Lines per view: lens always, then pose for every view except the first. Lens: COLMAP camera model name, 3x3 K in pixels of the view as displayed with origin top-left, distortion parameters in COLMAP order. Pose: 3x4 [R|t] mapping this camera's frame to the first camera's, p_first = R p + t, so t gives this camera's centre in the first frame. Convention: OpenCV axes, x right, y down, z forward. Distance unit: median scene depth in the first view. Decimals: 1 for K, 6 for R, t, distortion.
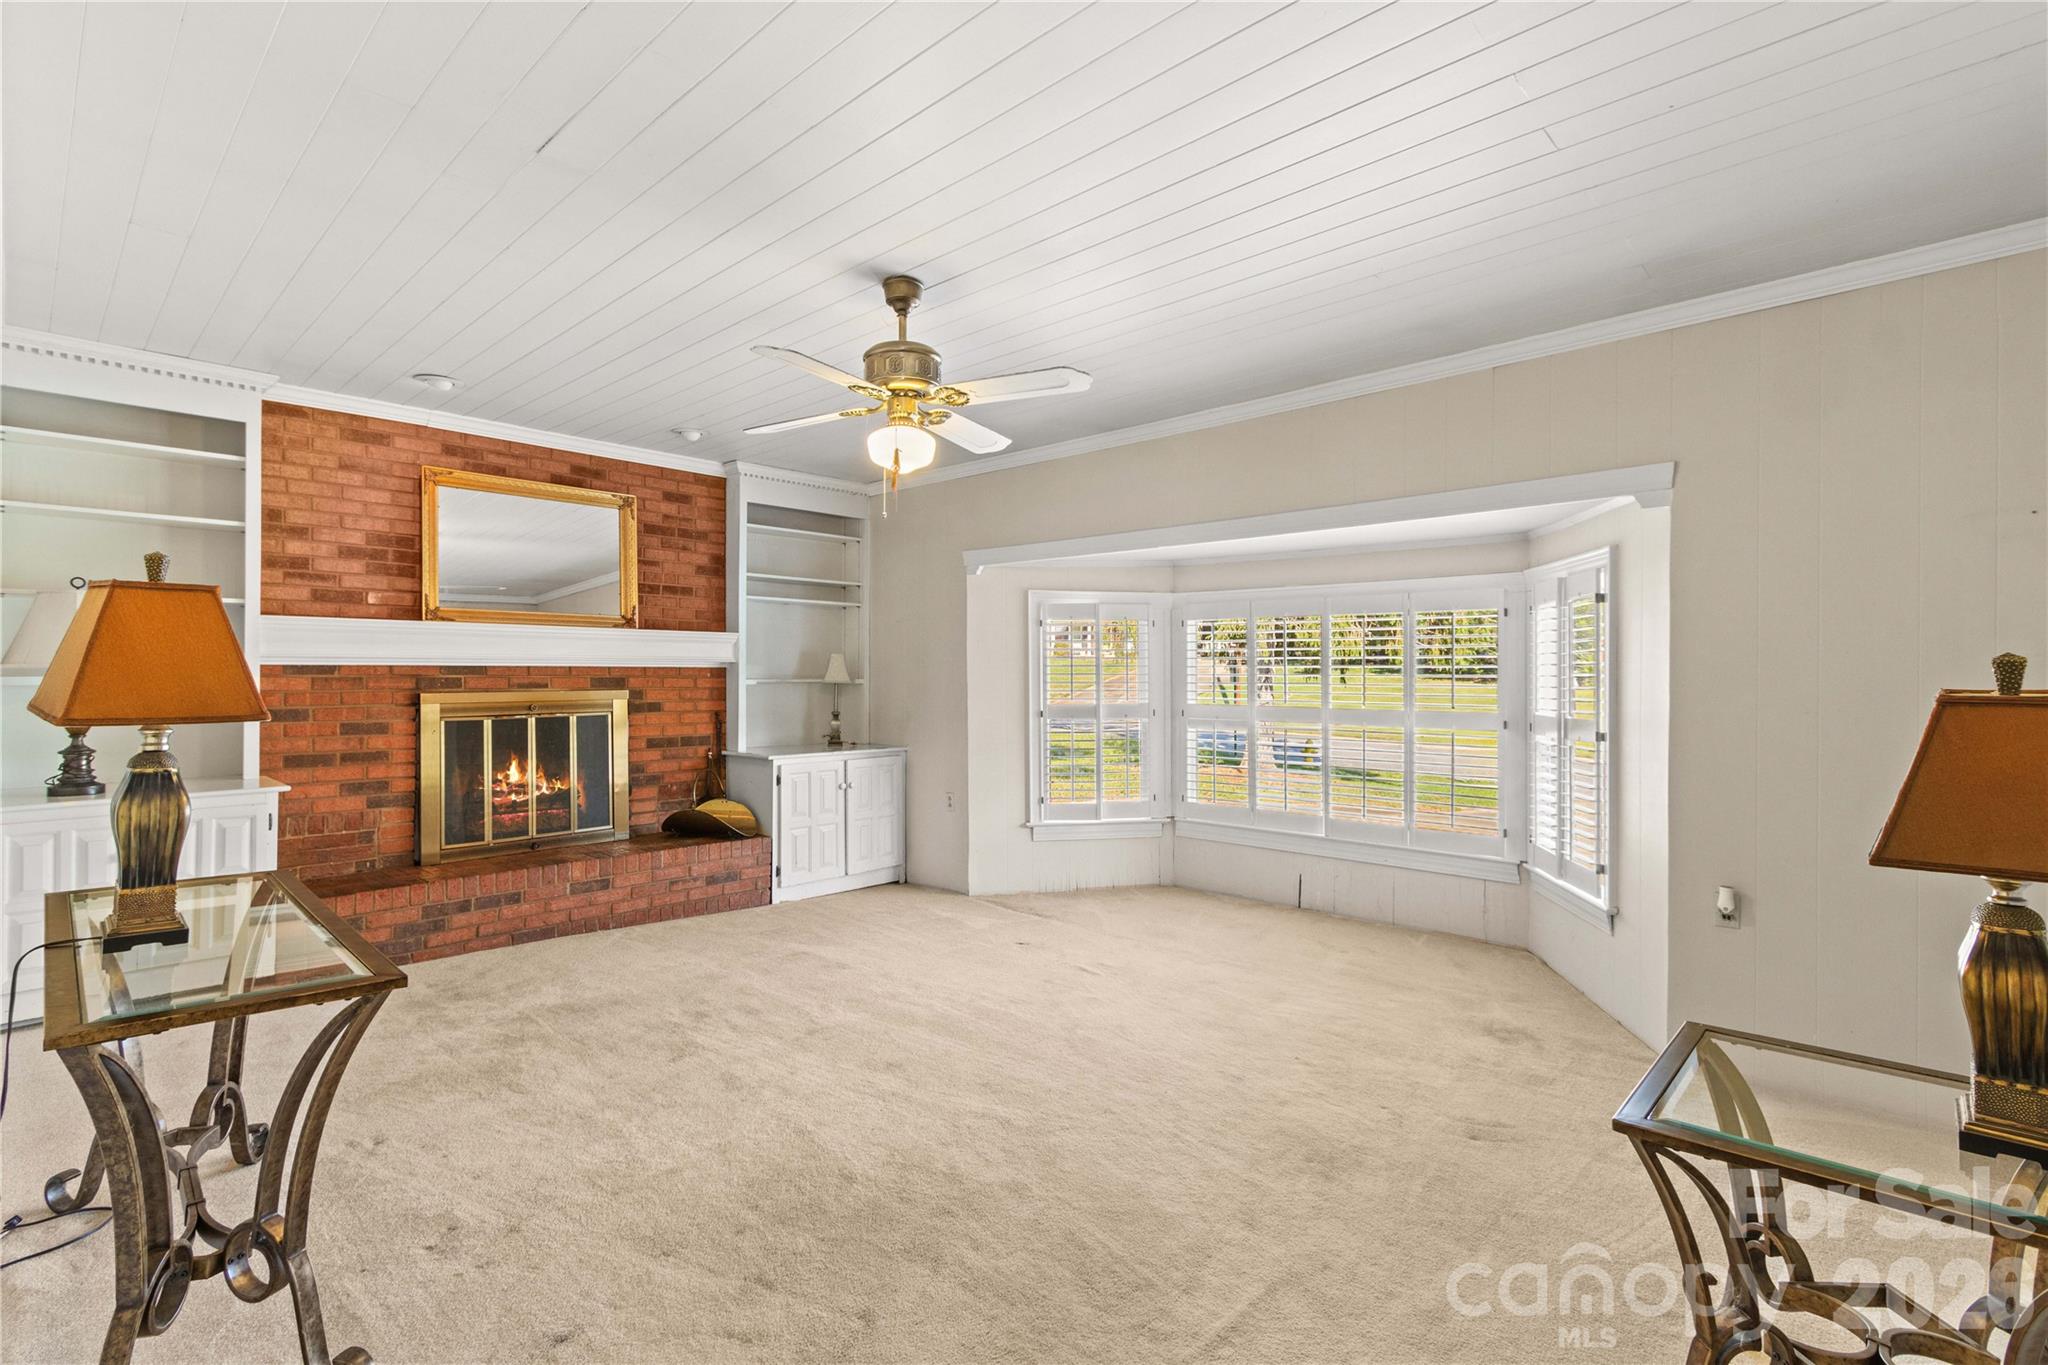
lens RADIAL K [[945.5, 0, 1006.4], [0, 945.5, 668.6], [0, 0, 1]] dist [0.002163, 0.000169]
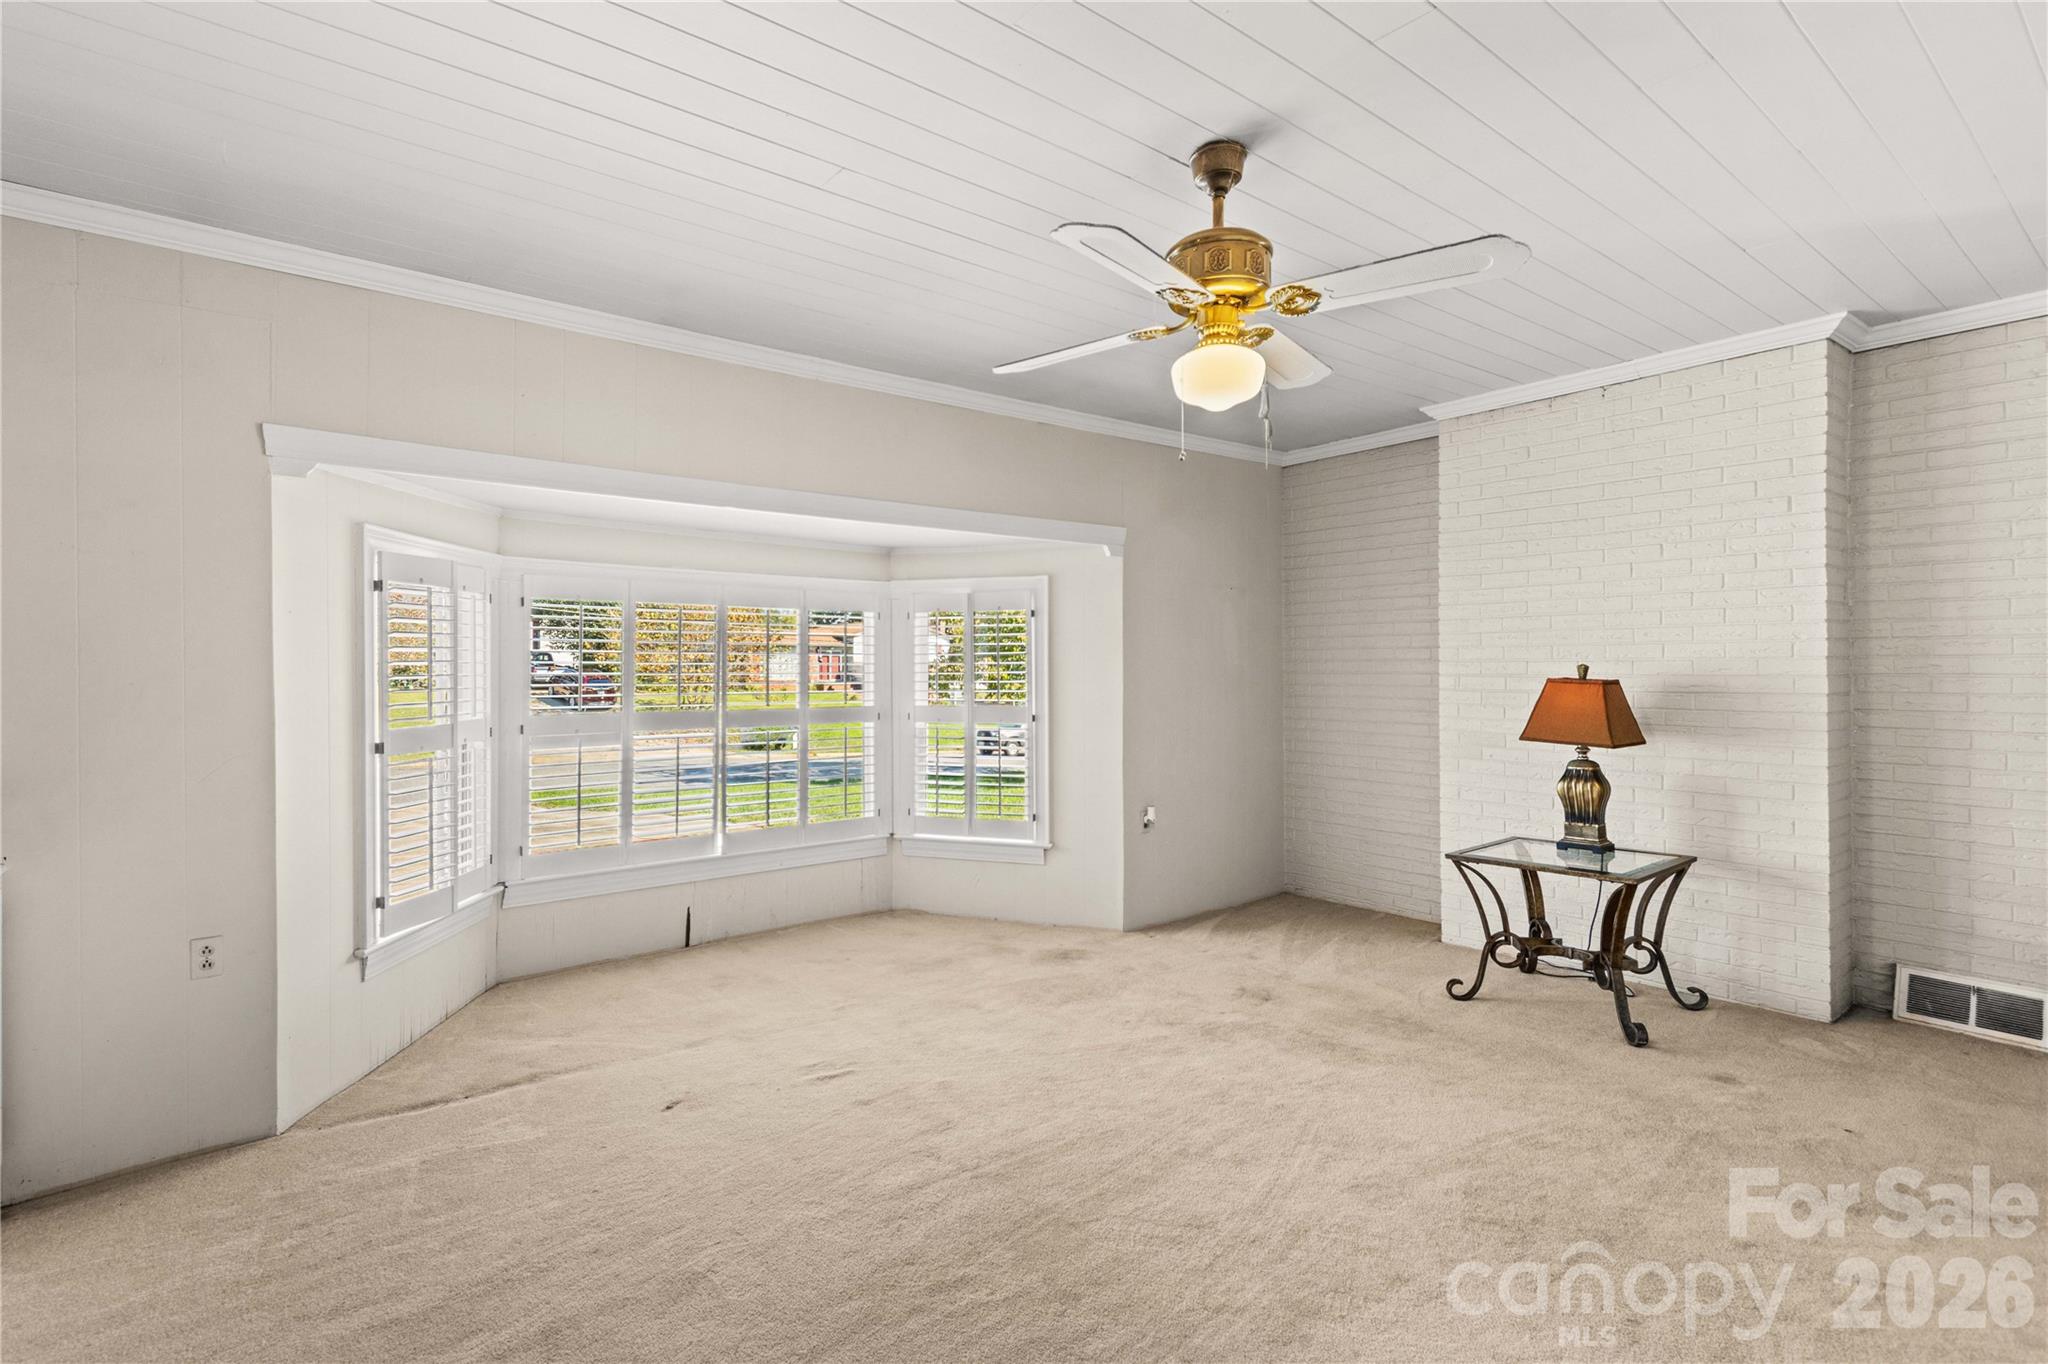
lens RADIAL K [[945.5, 0, 1006.4], [0, 945.5, 668.1], [0, 0, 1]] dist [0.002163, 0.000169]
pose [[0.149626, -0.001716, 0.988741, -0.594352], [-0.002244, 0.999995, 0.002075, -0.001557], [-0.988740, -0.002530, 0.149622, 0.717012]]
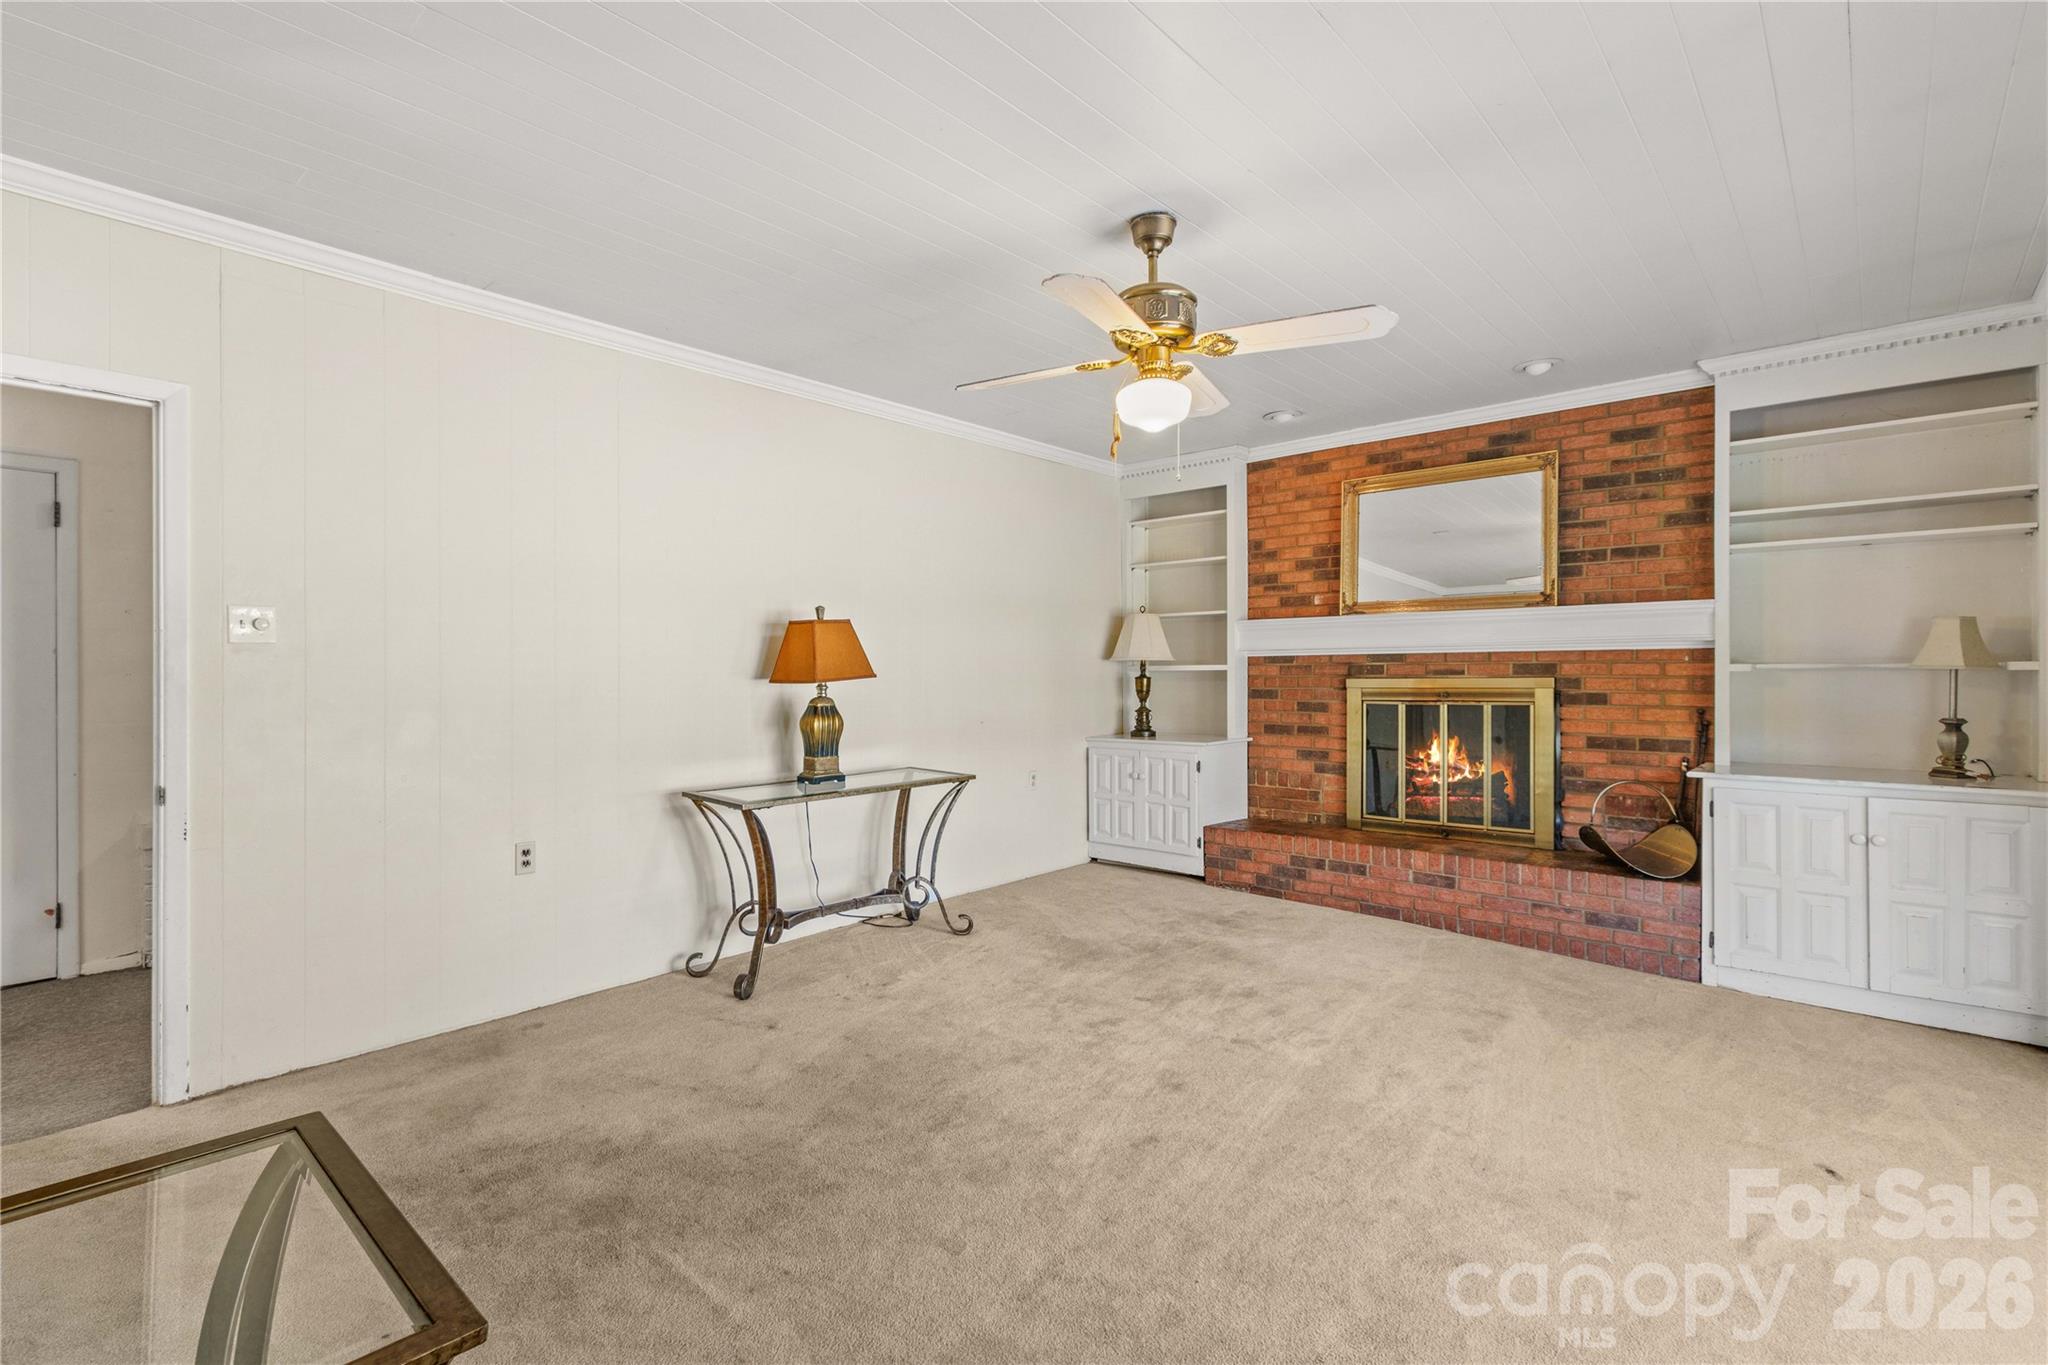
lens RADIAL K [[954.8, 0, 1003.2], [0, 954.8, 676.2], [0, 0, 1]] dist [0.008301, -0.000383]
pose [[0.021846, 0.000892, -0.999761, 0.547219], [0.010781, 0.999941, 0.001127, 0.017581], [0.999703, -0.010803, 0.021835, 0.567817]]
